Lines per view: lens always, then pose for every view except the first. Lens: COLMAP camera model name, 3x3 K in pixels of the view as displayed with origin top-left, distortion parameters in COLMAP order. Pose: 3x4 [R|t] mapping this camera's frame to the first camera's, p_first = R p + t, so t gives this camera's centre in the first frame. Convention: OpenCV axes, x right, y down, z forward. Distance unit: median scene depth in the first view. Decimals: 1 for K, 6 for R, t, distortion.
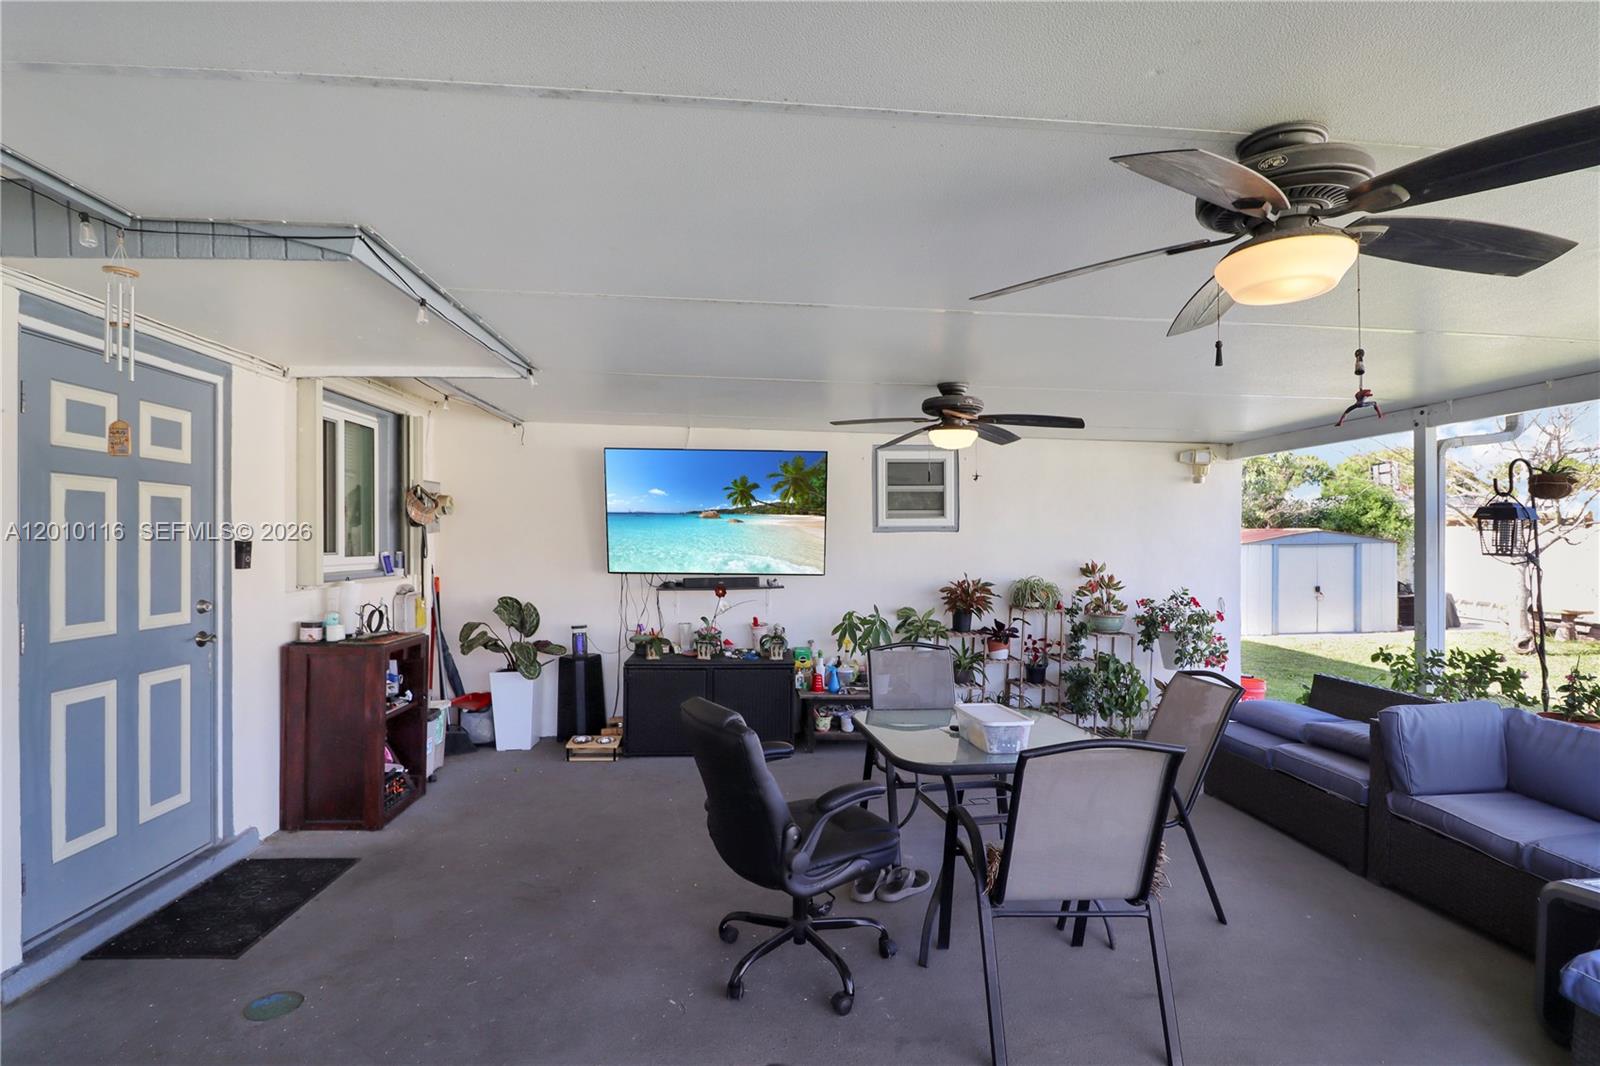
lens RADIAL K [[745.2, 0, 800.4], [0, 745.2, 535.0], [0, 0, 1]] dist [0.000096, -0.000018]
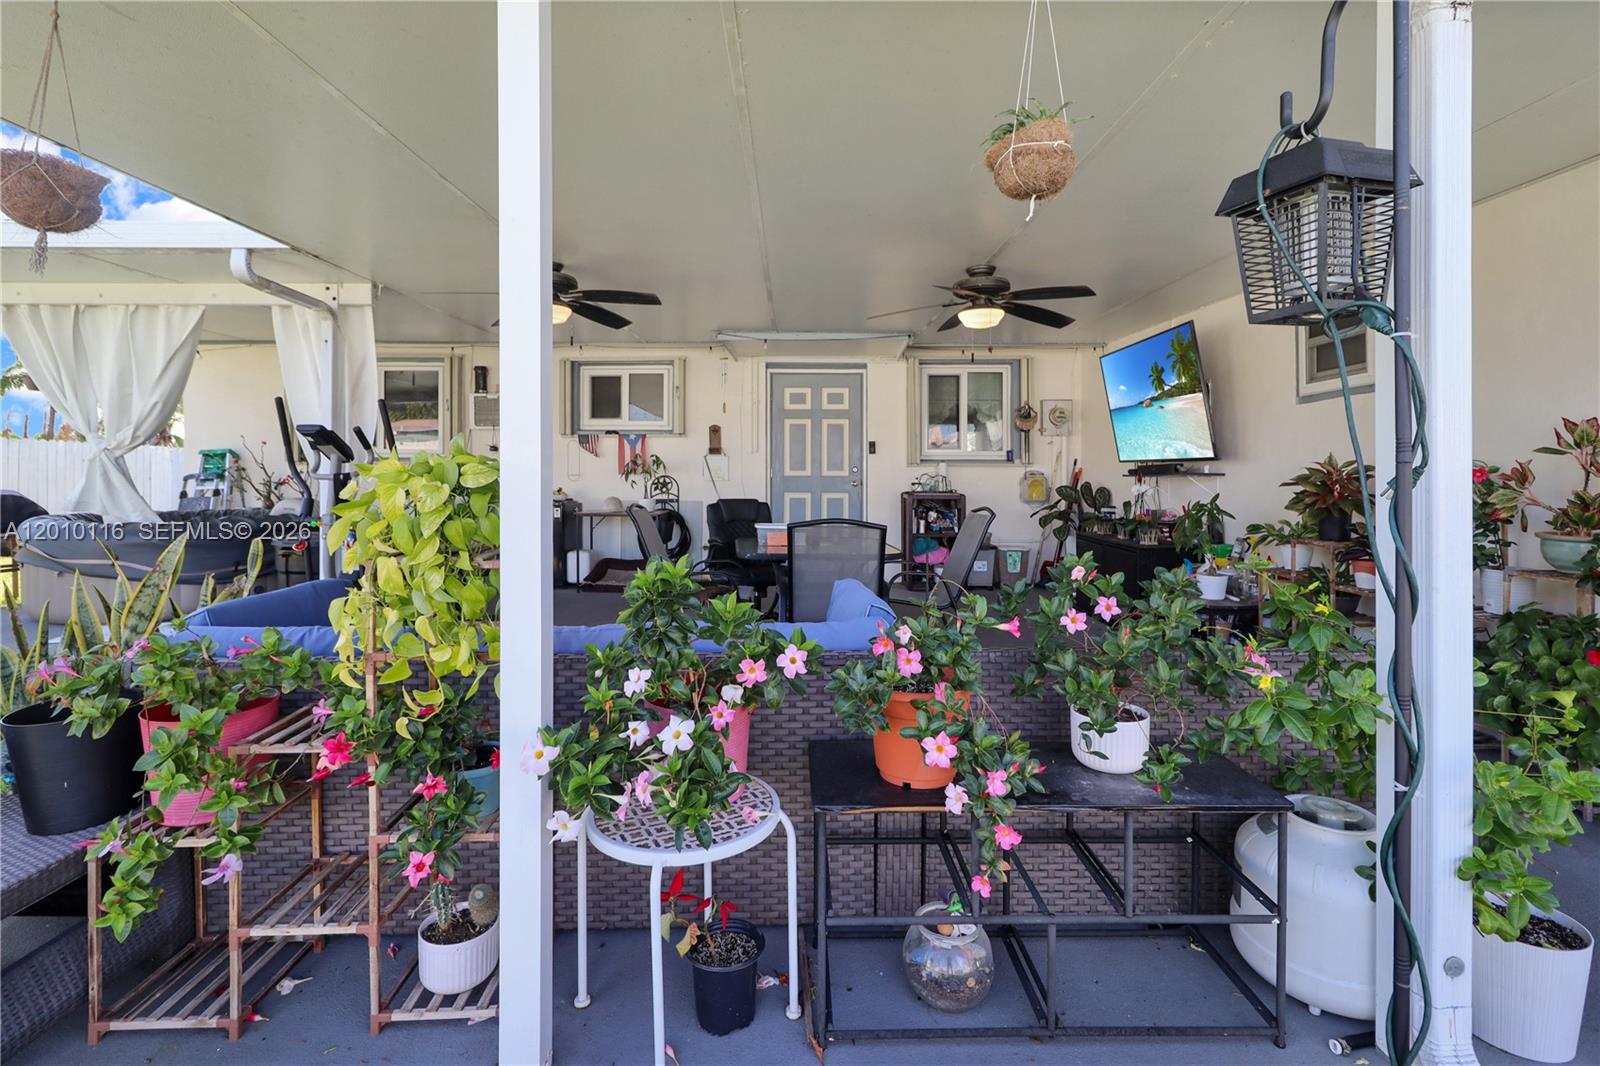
lens RADIAL K [[745.2, 0, 804.8], [0, 745.2, 478.8], [0, 0, 1]] dist [0.000096, -0.000018]
pose [[-0.041616, 0.003938, -0.999126, 1.490490], [0.008214, 0.999960, 0.003599, 0.110908], [0.999100, -0.008057, -0.041646, 0.909800]]
